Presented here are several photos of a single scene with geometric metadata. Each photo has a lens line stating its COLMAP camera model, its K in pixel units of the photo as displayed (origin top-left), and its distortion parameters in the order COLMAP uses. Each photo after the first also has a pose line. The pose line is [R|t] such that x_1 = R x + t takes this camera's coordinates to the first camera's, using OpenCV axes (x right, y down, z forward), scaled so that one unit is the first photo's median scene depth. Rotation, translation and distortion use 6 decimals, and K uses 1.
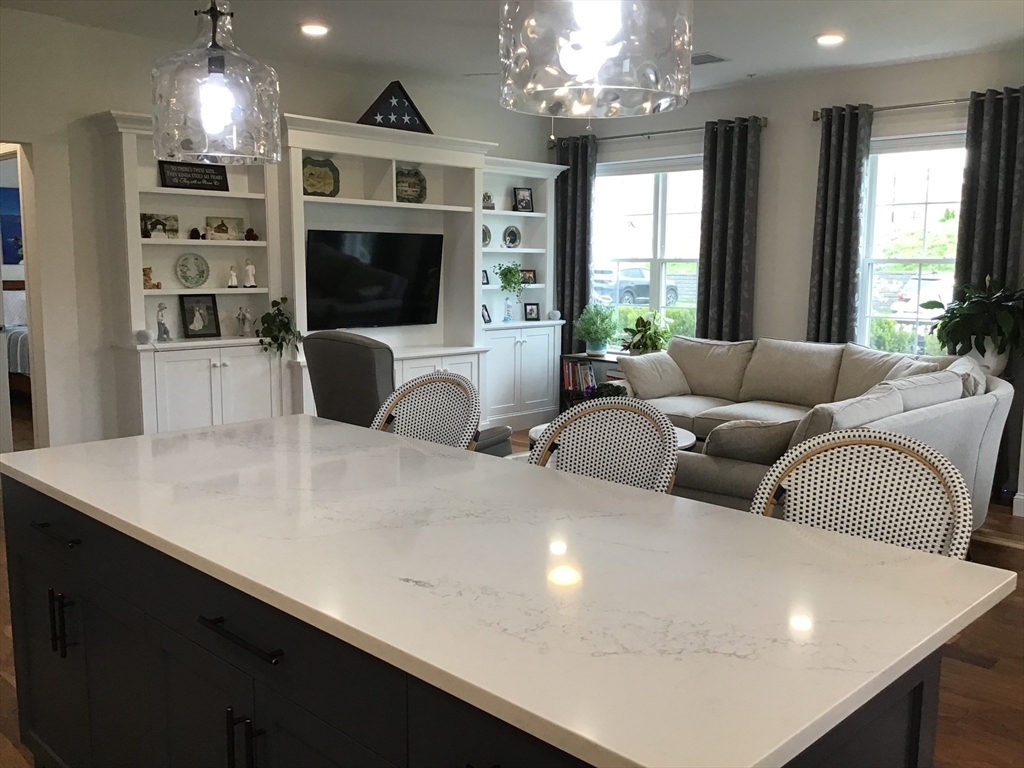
lens RADIAL K [[929.4, 0, 512.0], [0, 929.4, 384.0], [0, 0, 1]] dist [0.125878, -0.247871]
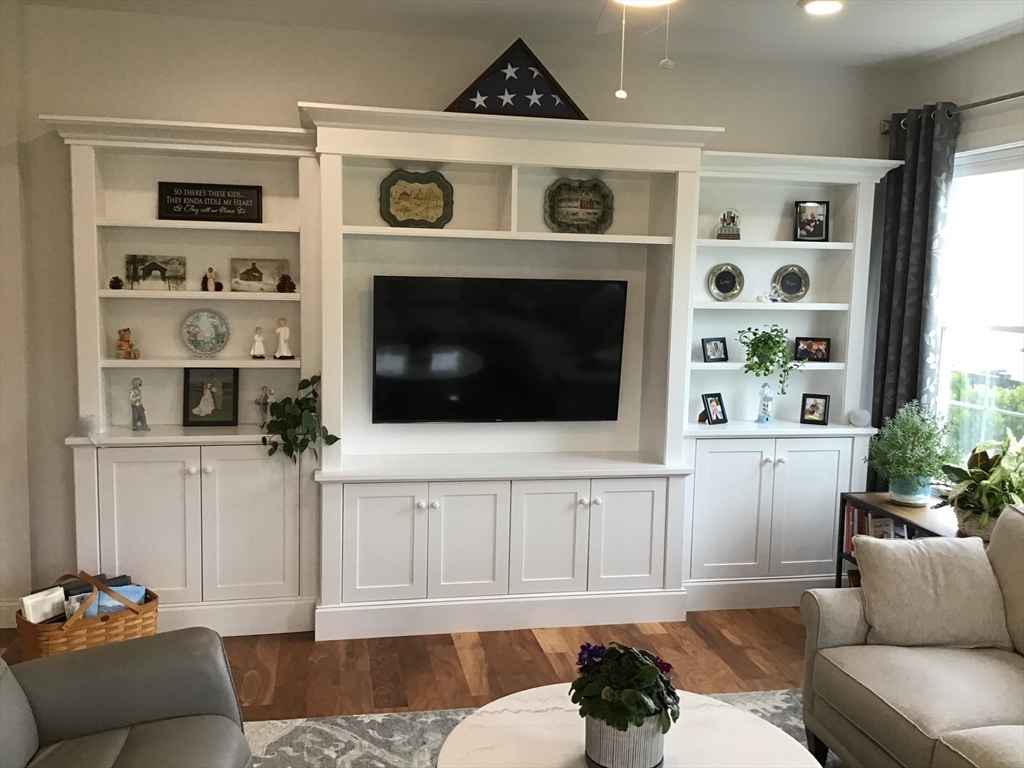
lens RADIAL K [[929.4, 0, 512.0], [0, 929.4, 384.0], [0, 0, 1]] dist [0.125878, -0.247871]
pose [[0.828855, 0.074704, -0.554454, 0.230584], [-0.089105, 0.996022, 0.000996, -0.092831], [0.552323, 0.048579, 0.832214, 0.479574]]
